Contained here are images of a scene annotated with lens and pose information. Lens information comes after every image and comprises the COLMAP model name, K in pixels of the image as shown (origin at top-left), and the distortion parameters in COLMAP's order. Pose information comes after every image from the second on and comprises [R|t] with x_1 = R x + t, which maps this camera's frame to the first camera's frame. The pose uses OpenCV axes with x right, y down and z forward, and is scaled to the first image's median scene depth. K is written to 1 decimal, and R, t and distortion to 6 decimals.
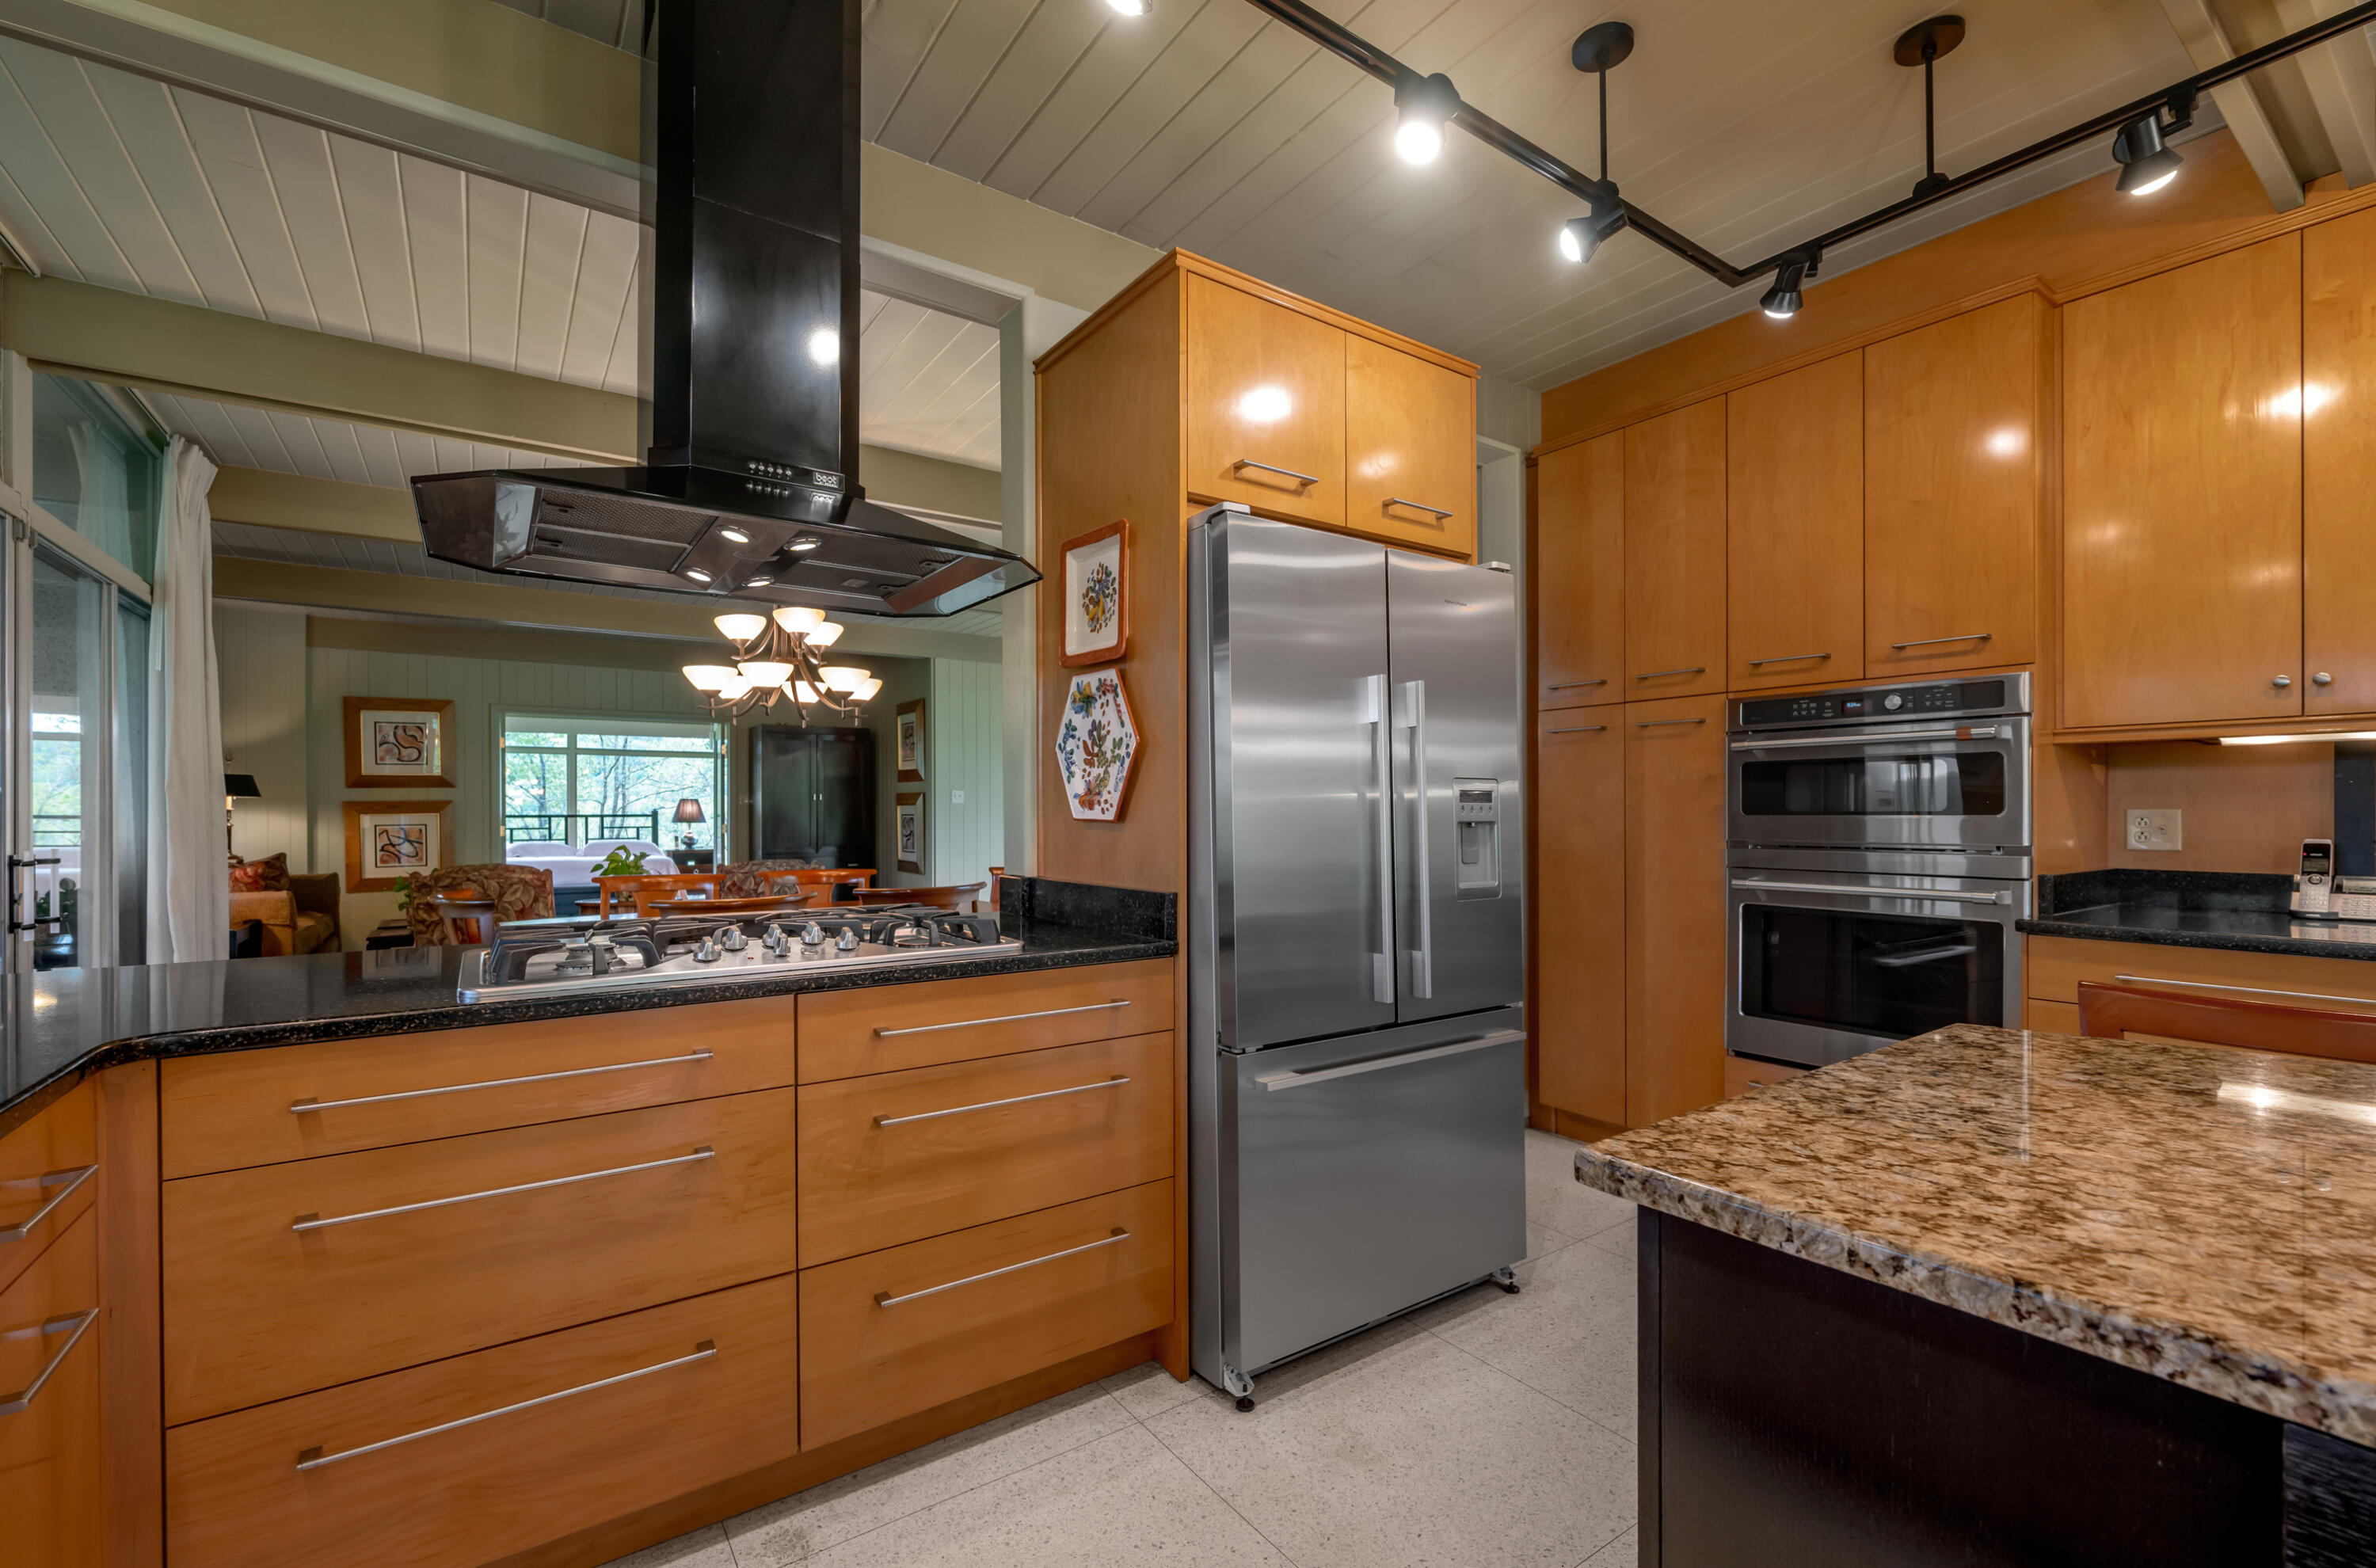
lens RADIAL K [[1016.6, 0, 1196.3], [0, 1016.6, 812.2], [0, 0, 1]] dist [-0.008636, 0.000479]
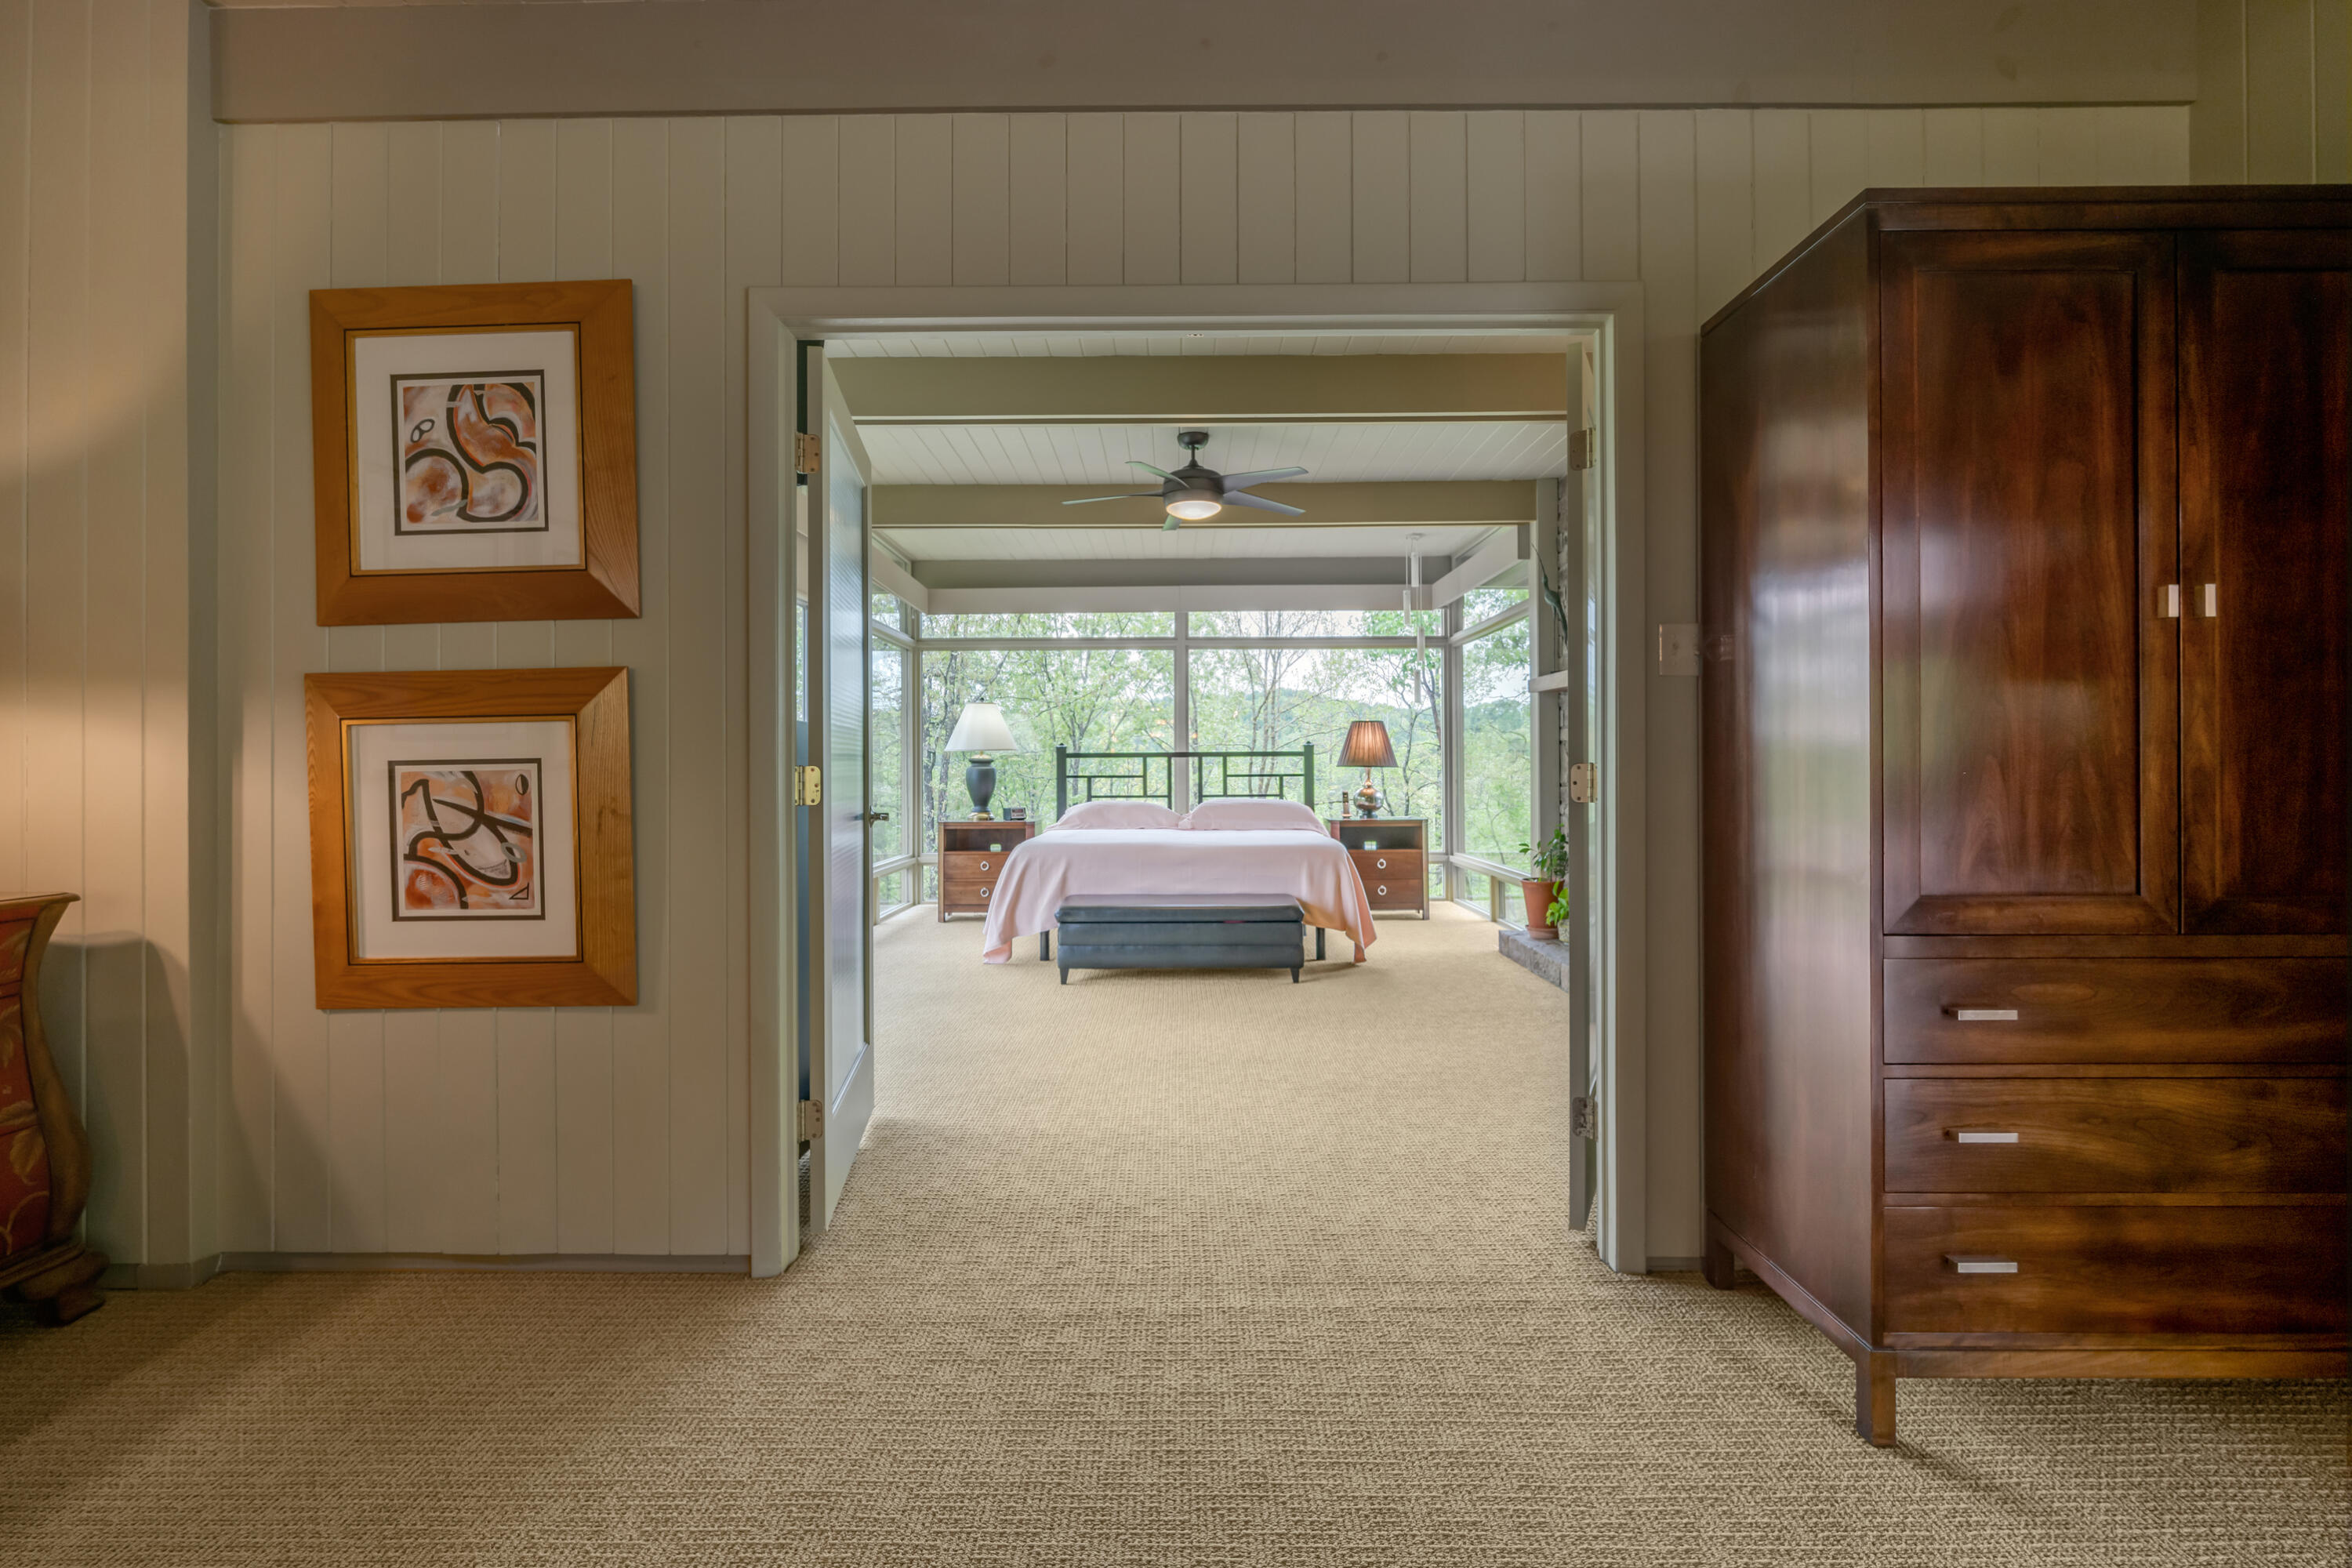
lens RADIAL K [[1050.5, 0, 1175.7], [0, 1050.5, 769.9], [0, 0, 1]] dist [-0.013002, 0.001321]
pose [[0.821122, 0.002793, -0.570745, -1.477216], [0.001909, 0.999969, 0.007640, 0.040272], [0.570749, -0.007363, 0.821092, 2.709741]]
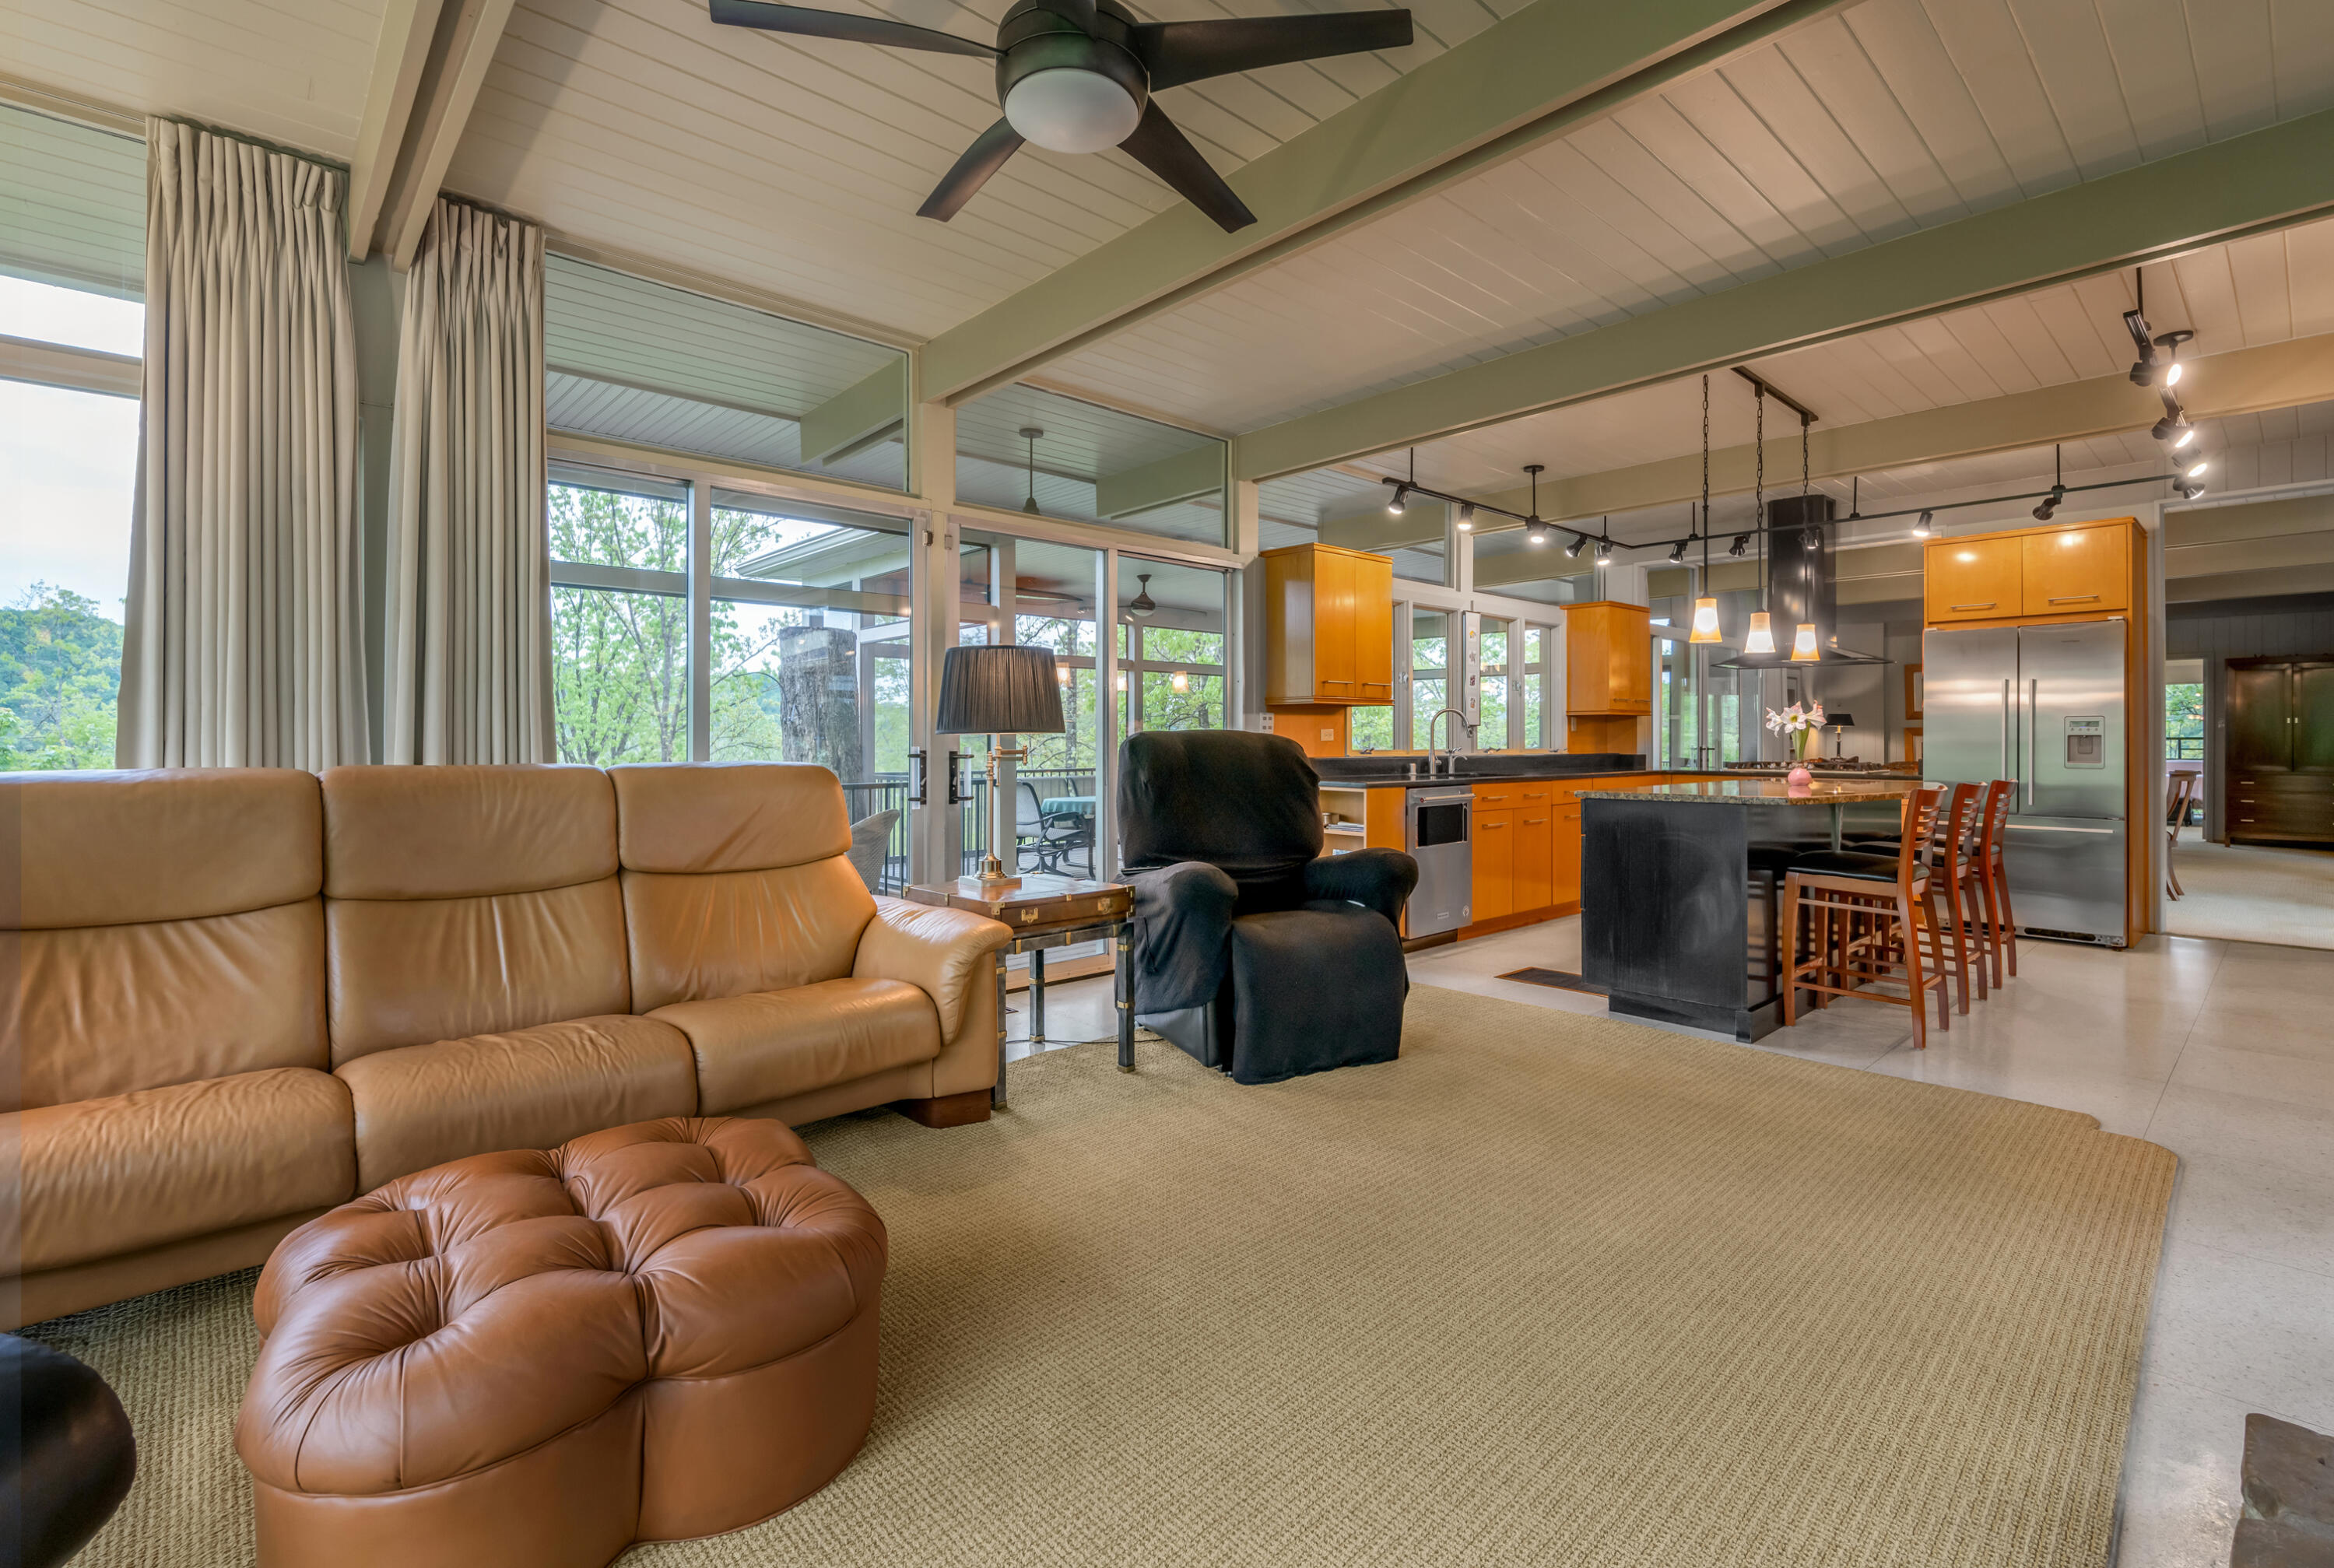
lens RADIAL K [[1047.1, 0, 1183.0], [0, 1047.1, 743.4], [0, 0, 1]] dist [-0.002254, -0.000228]
pose [[0.124400, 0.006205, -0.992213, 2.139660], [-0.001002, 0.999981, 0.006128, 0.016374], [0.992232, 0.000232, 0.124404, -1.182356]]
